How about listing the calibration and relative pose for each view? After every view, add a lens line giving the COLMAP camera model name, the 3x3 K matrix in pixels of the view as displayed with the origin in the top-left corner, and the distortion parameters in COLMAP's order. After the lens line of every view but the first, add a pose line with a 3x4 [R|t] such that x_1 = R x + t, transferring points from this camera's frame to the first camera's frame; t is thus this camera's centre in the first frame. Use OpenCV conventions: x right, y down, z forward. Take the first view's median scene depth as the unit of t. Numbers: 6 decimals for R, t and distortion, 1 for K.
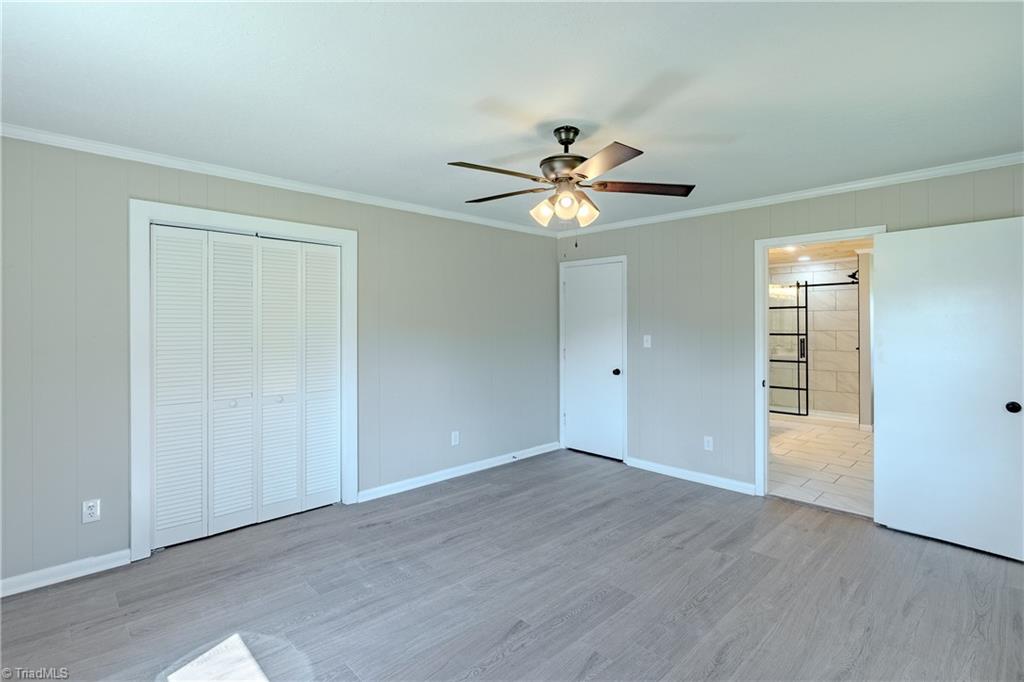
lens RADIAL K [[475.6, 0, 522.5], [0, 475.6, 324.6], [0, 0, 1]] dist [-0.006546, 0.002137]
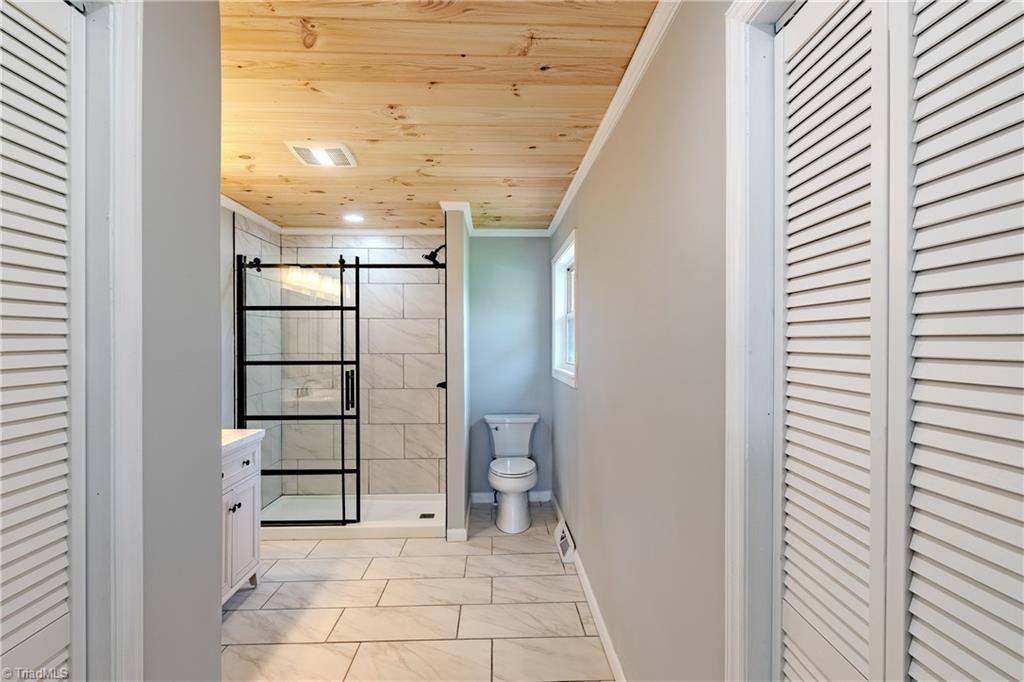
lens RADIAL K [[475.6, 0, 509.8], [0, 475.6, 341.8], [0, 0, 1]] dist [-0.006546, 0.002137]
pose [[0.664123, 0.001907, 0.747621, 0.324721], [-0.002728, 0.999996, -0.000128, -0.001498], [-0.747619, -0.001955, 0.664125, 0.537067]]
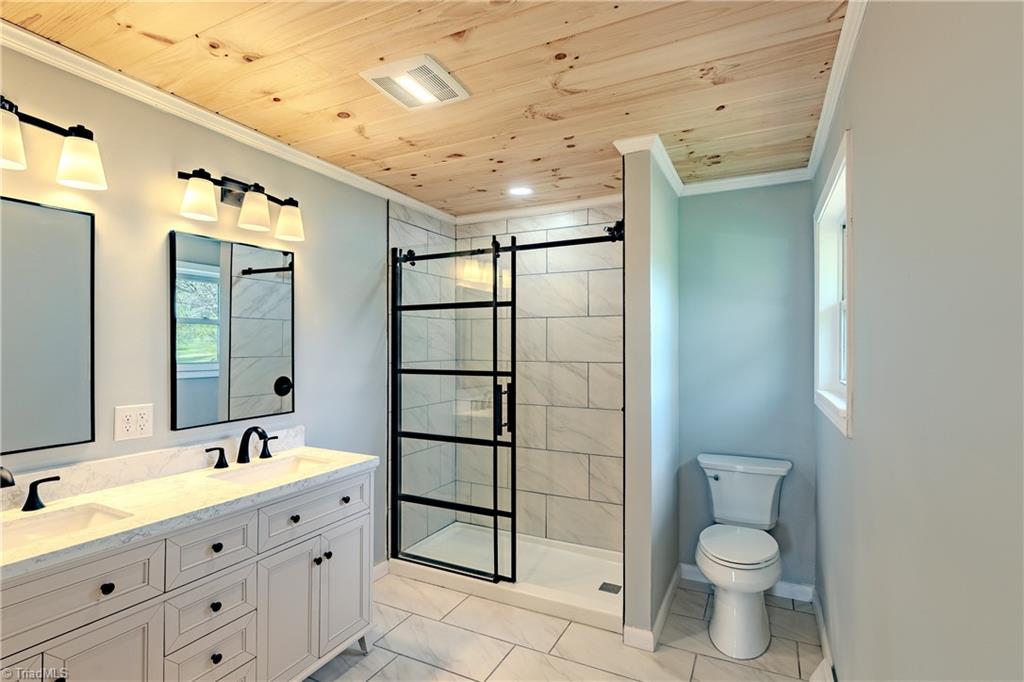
lens RADIAL K [[475.6, 0, 529.8], [0, 475.6, 343.6], [0, 0, 1]] dist [-0.006546, 0.002137]
pose [[0.941648, 0.003832, 0.336579, 0.477143], [-0.003093, 0.999991, -0.002730, -0.002682], [-0.336586, 0.001529, 0.941651, 0.623096]]
